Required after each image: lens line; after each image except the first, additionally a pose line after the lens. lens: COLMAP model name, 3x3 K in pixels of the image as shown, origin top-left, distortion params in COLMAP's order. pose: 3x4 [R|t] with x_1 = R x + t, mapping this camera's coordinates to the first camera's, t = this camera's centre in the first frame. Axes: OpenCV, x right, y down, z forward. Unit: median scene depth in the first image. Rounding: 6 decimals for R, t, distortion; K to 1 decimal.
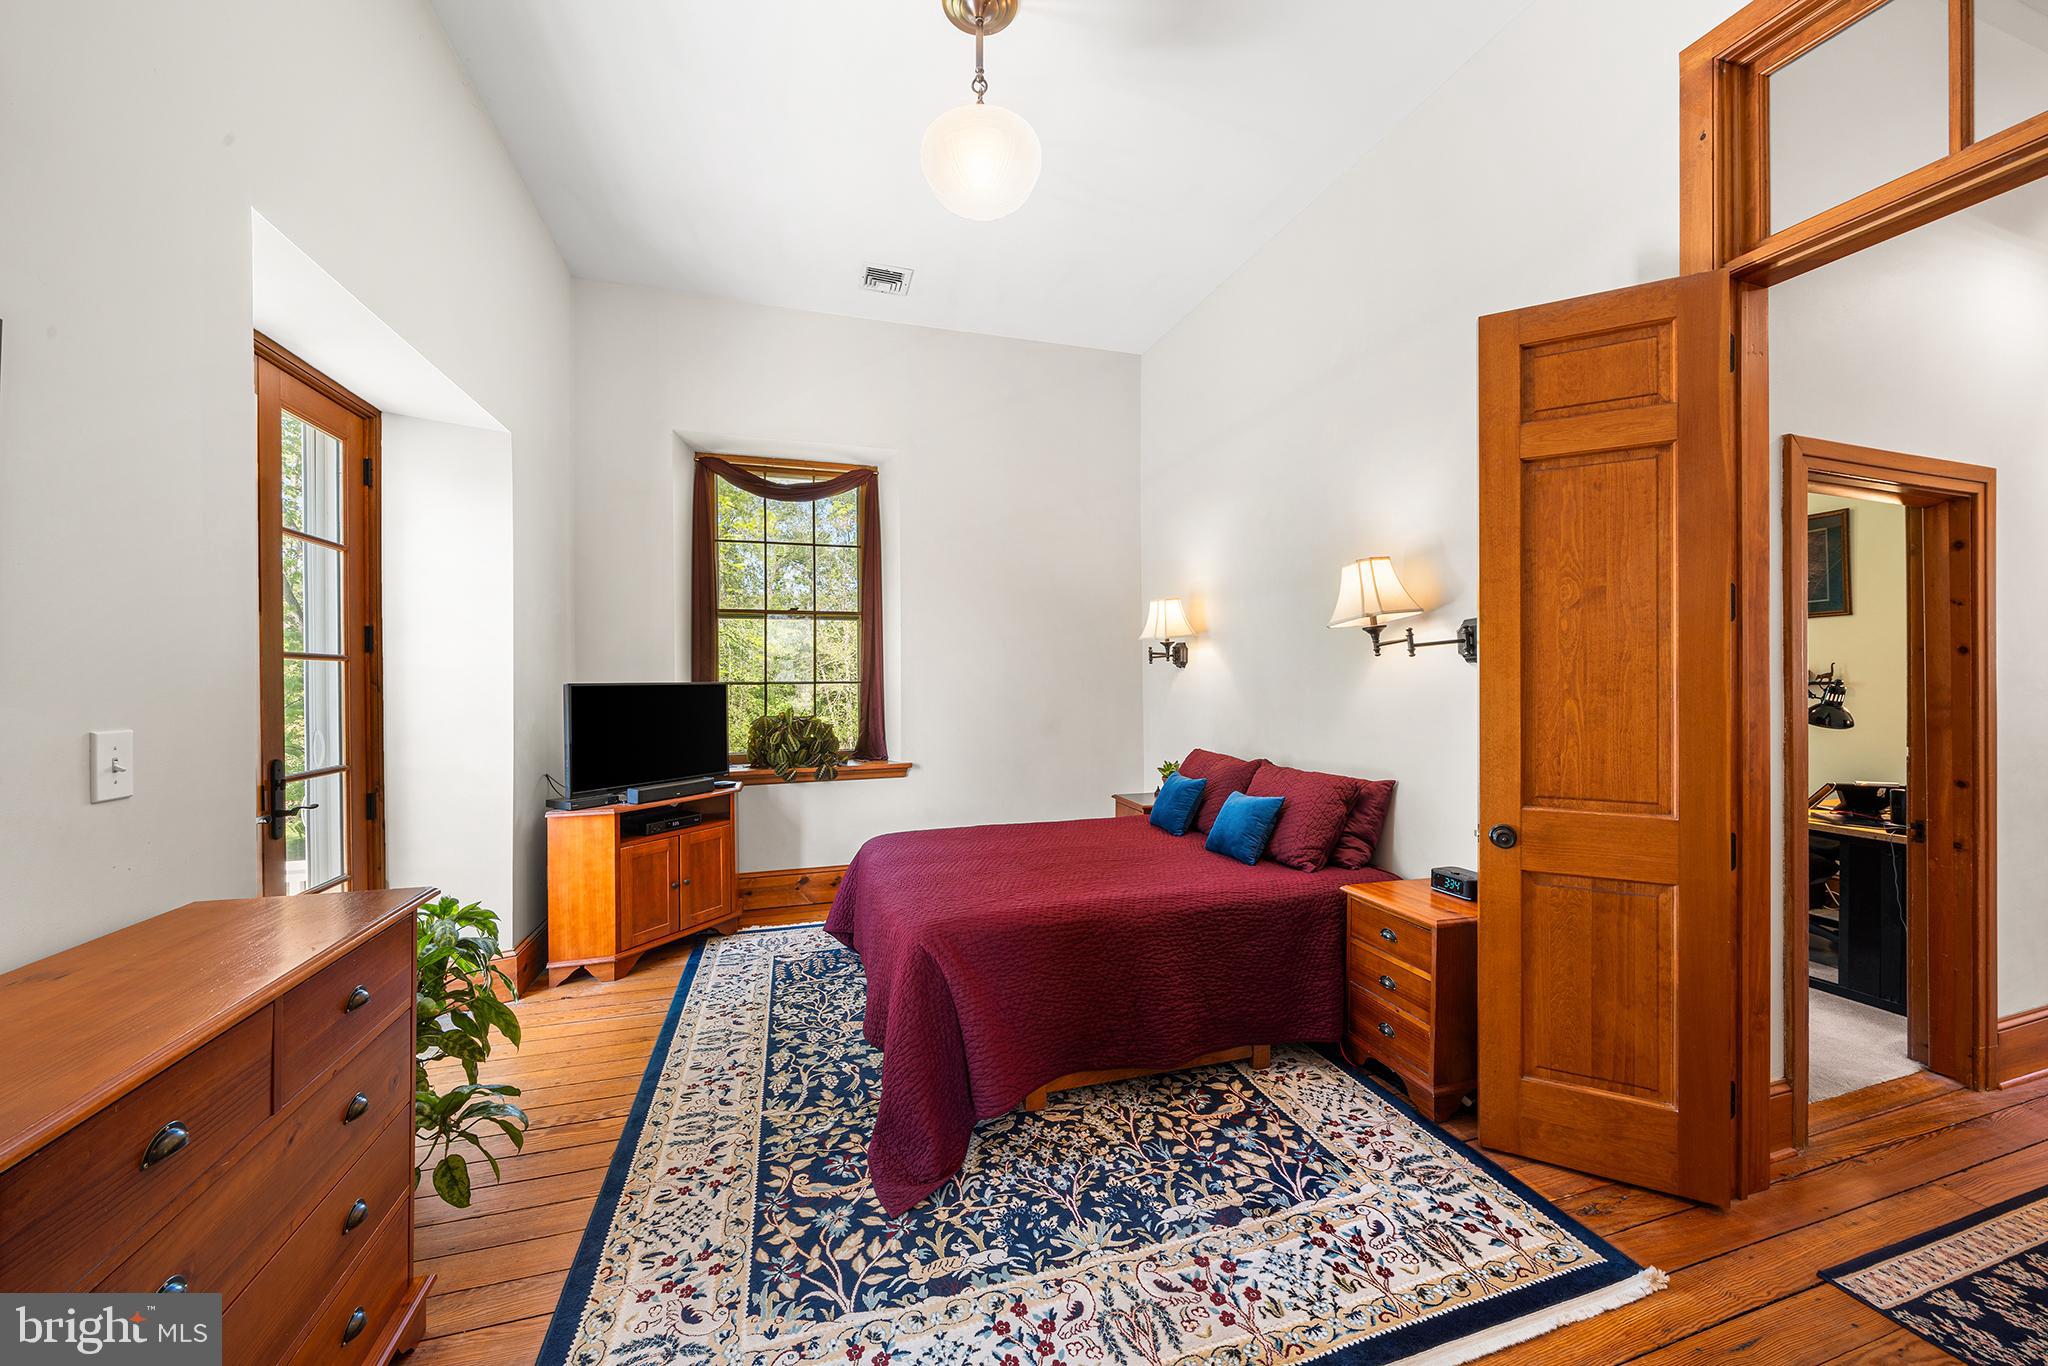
lens RADIAL K [[740.2, 0, 1024.0], [0, 740.2, 683.0], [0, 0, 1]] dist [0.001160, -0.000103]
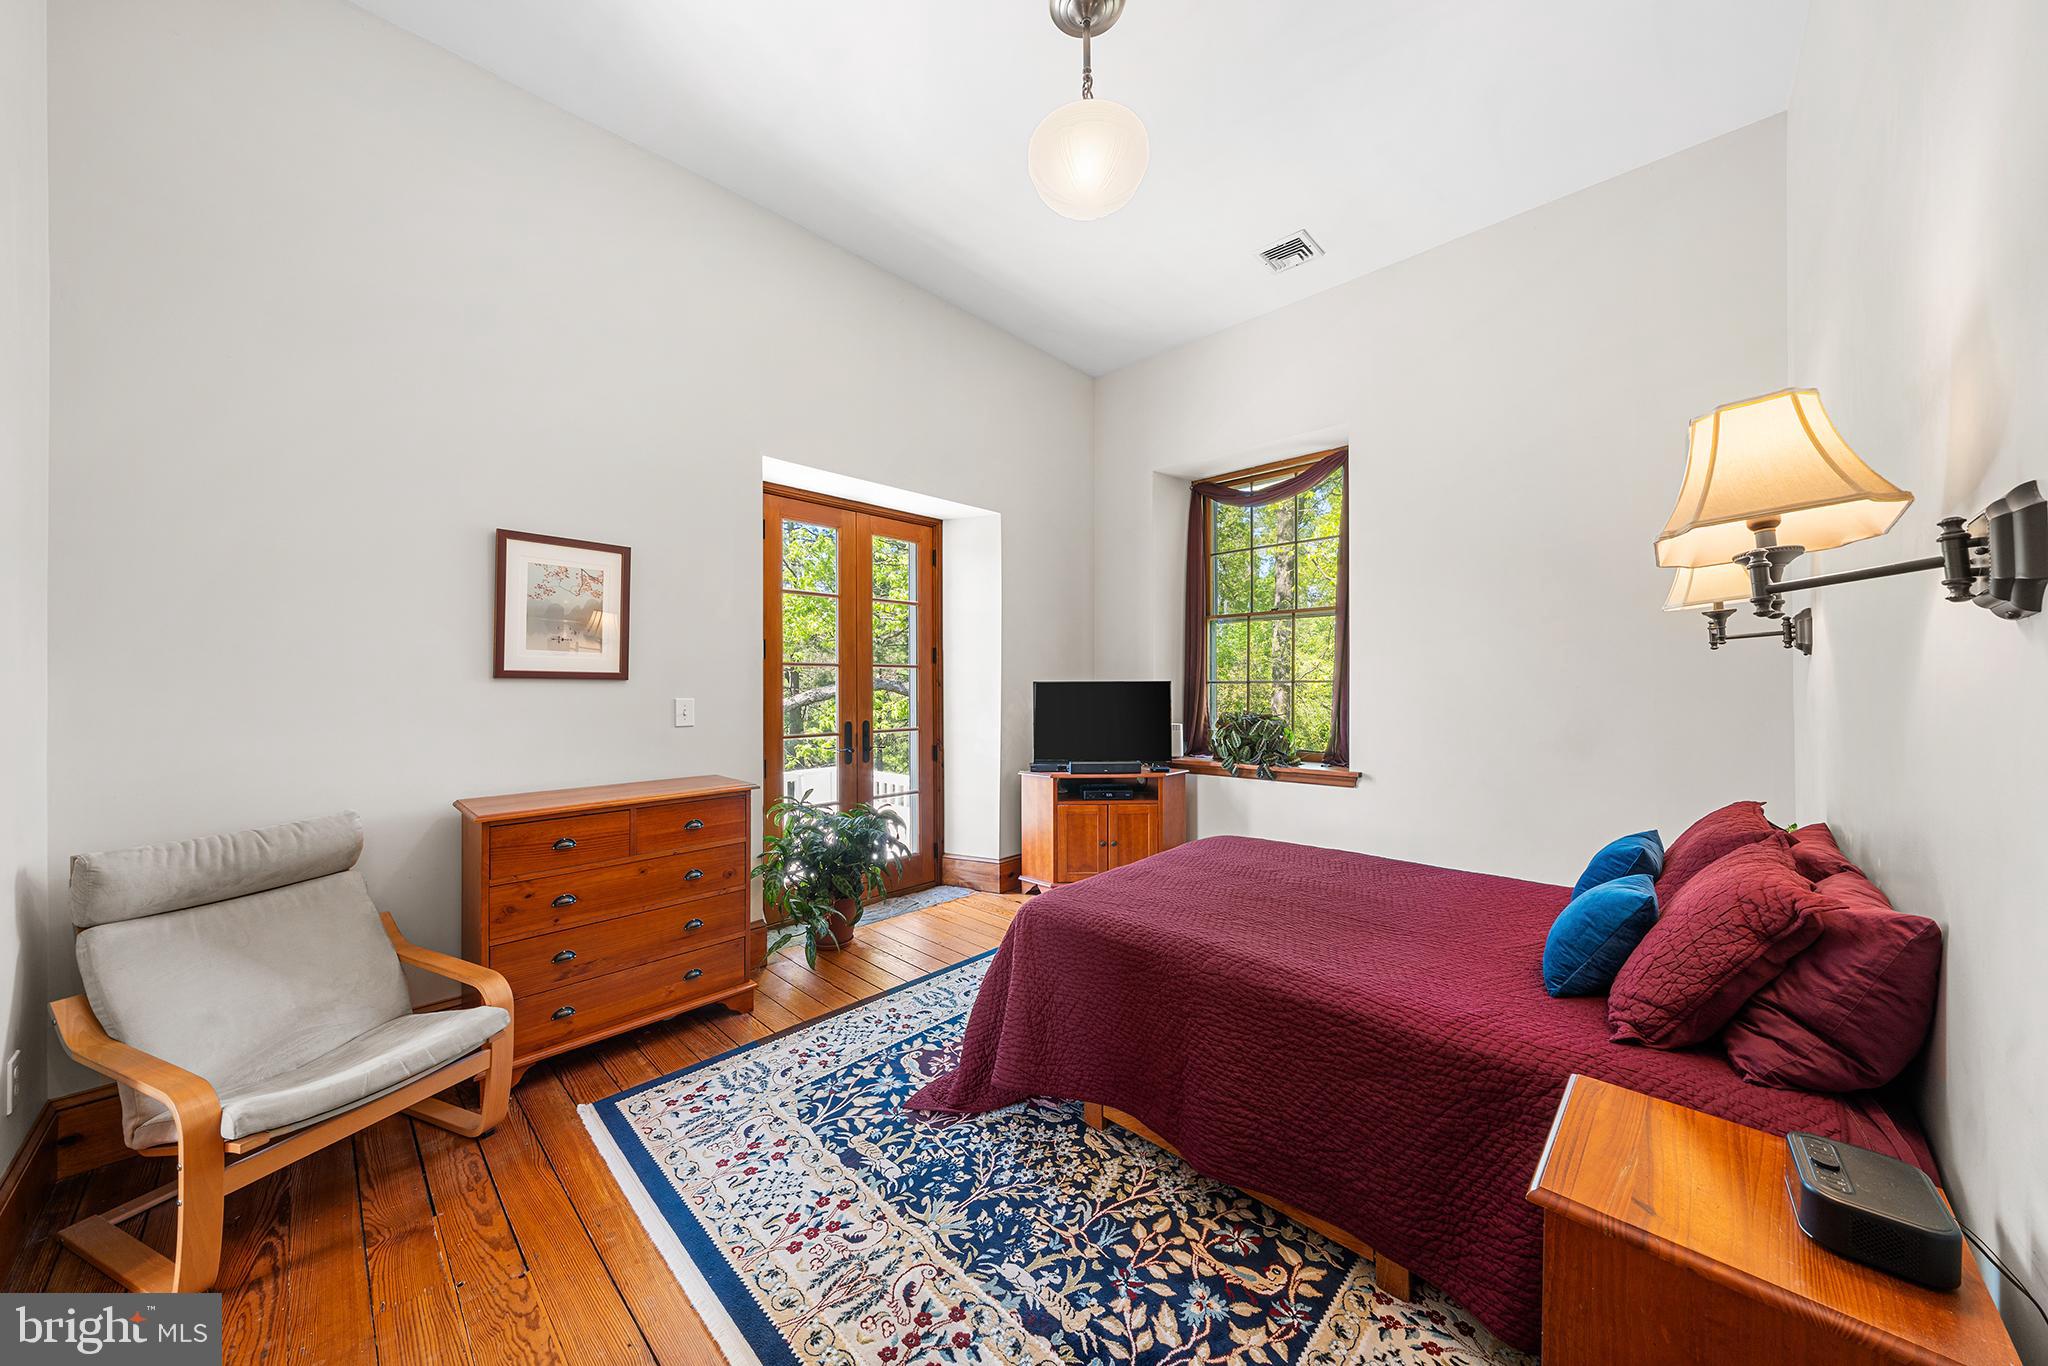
lens RADIAL K [[701.9, 0, 1024.0], [0, 701.9, 683.0], [0, 0, 1]] dist [-0.000299, 0.000009]
pose [[0.476963, 0.001102, -0.878923, 0.836945], [-0.002886, 0.999996, -0.000313, 0.006355], [0.878919, 0.002686, 0.476964, 0.533978]]
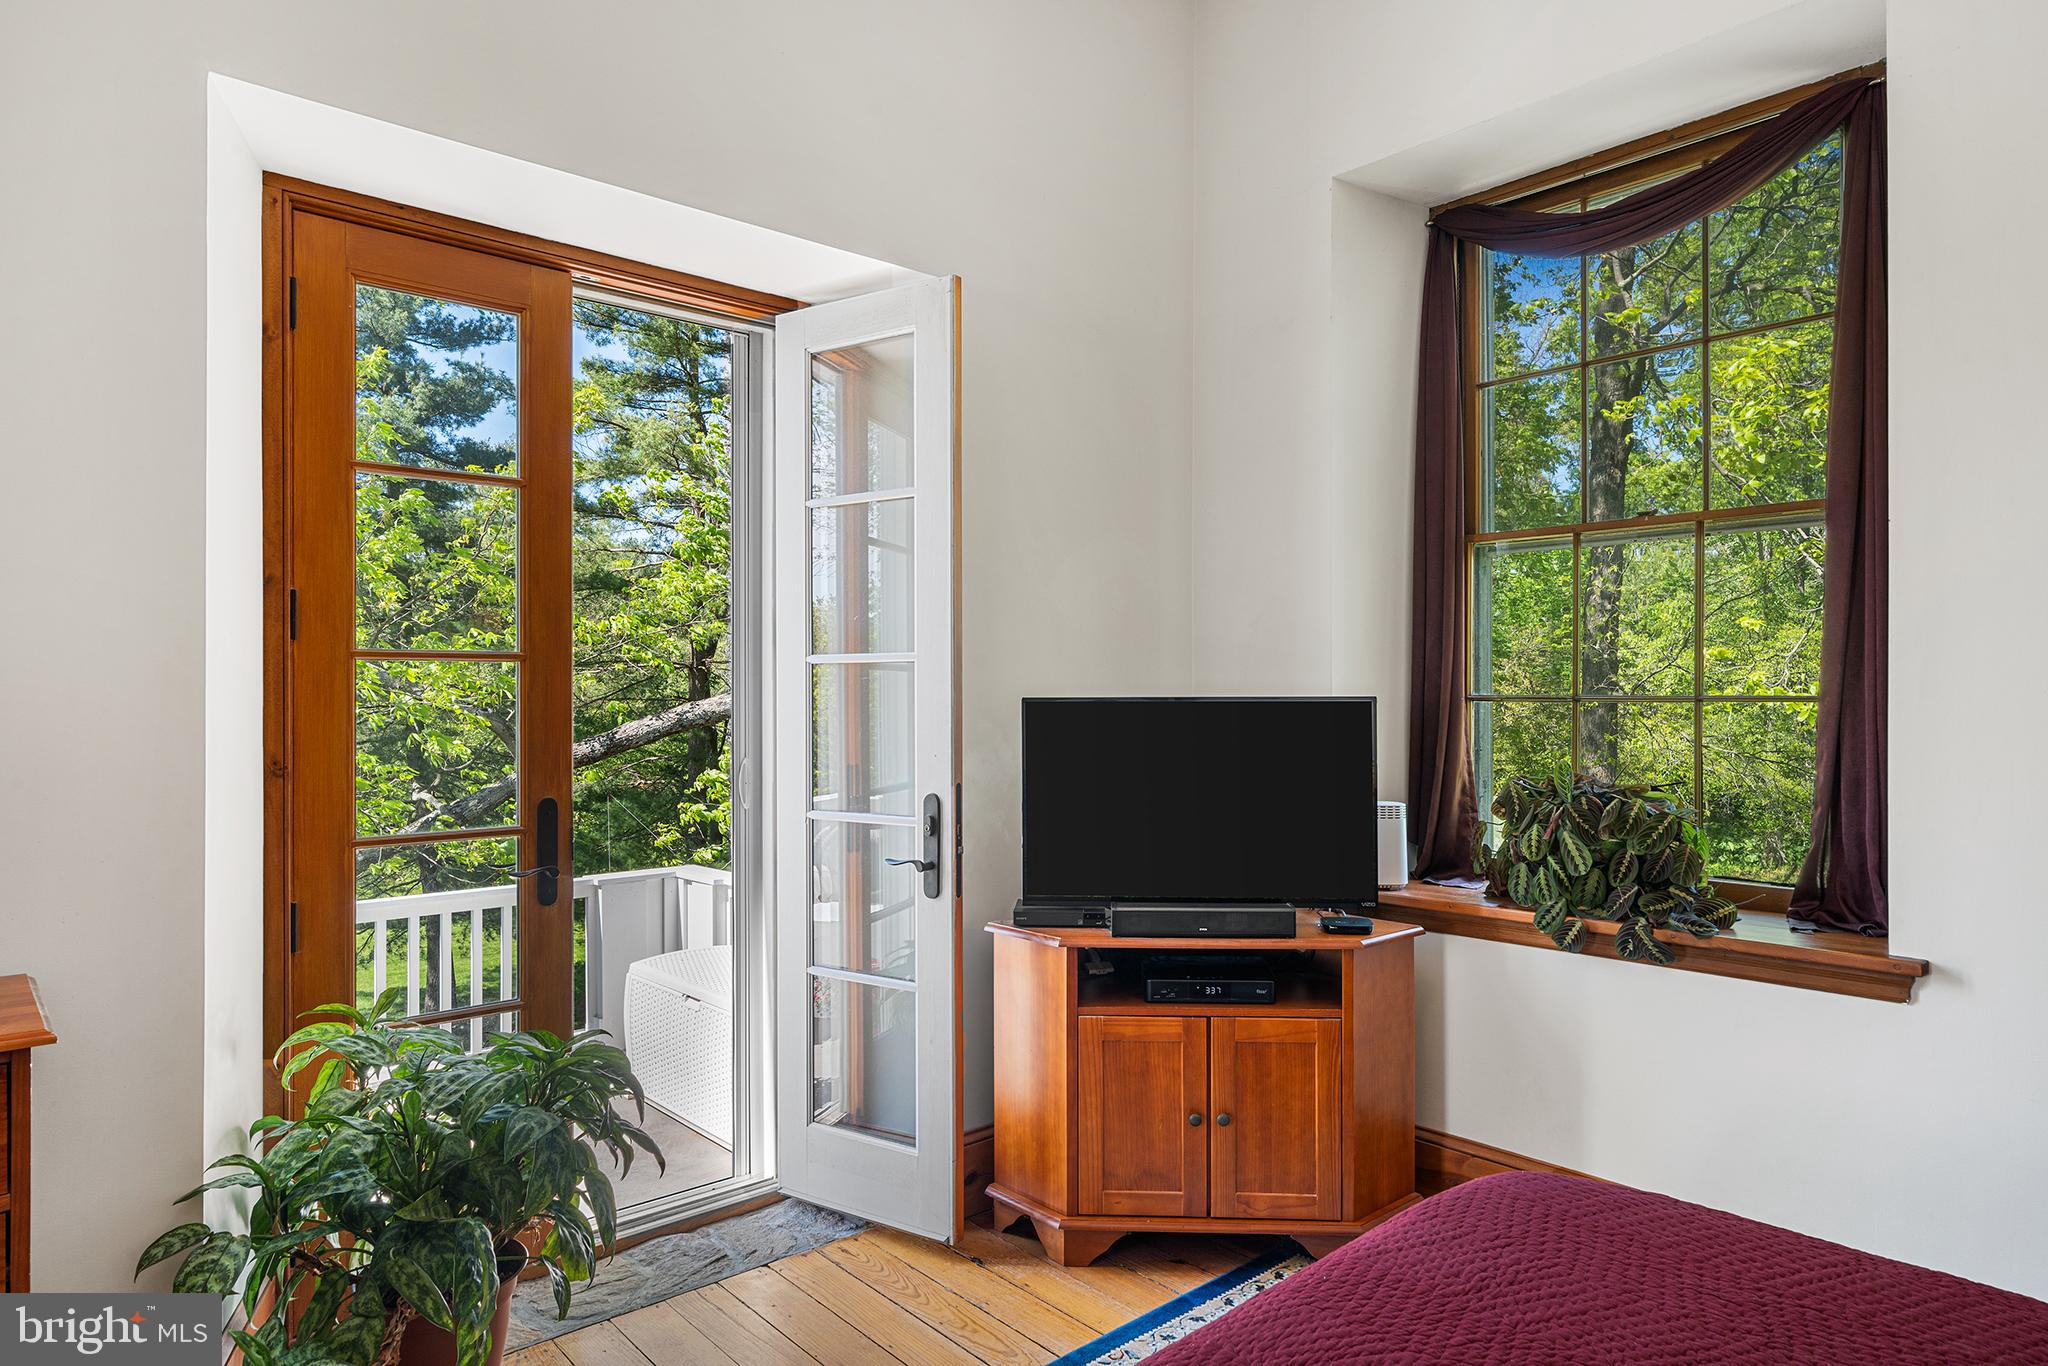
lens RADIAL K [[1205.6, 0, 1024.0], [0, 1205.6, 683.0], [0, 0, 1]] dist [-0.004184, -0.000465]
pose [[0.400186, -0.001185, -0.916433, 0.335241], [-0.002496, 0.999994, -0.002383, -0.012511], [0.916430, 0.003241, 0.400181, 0.974469]]
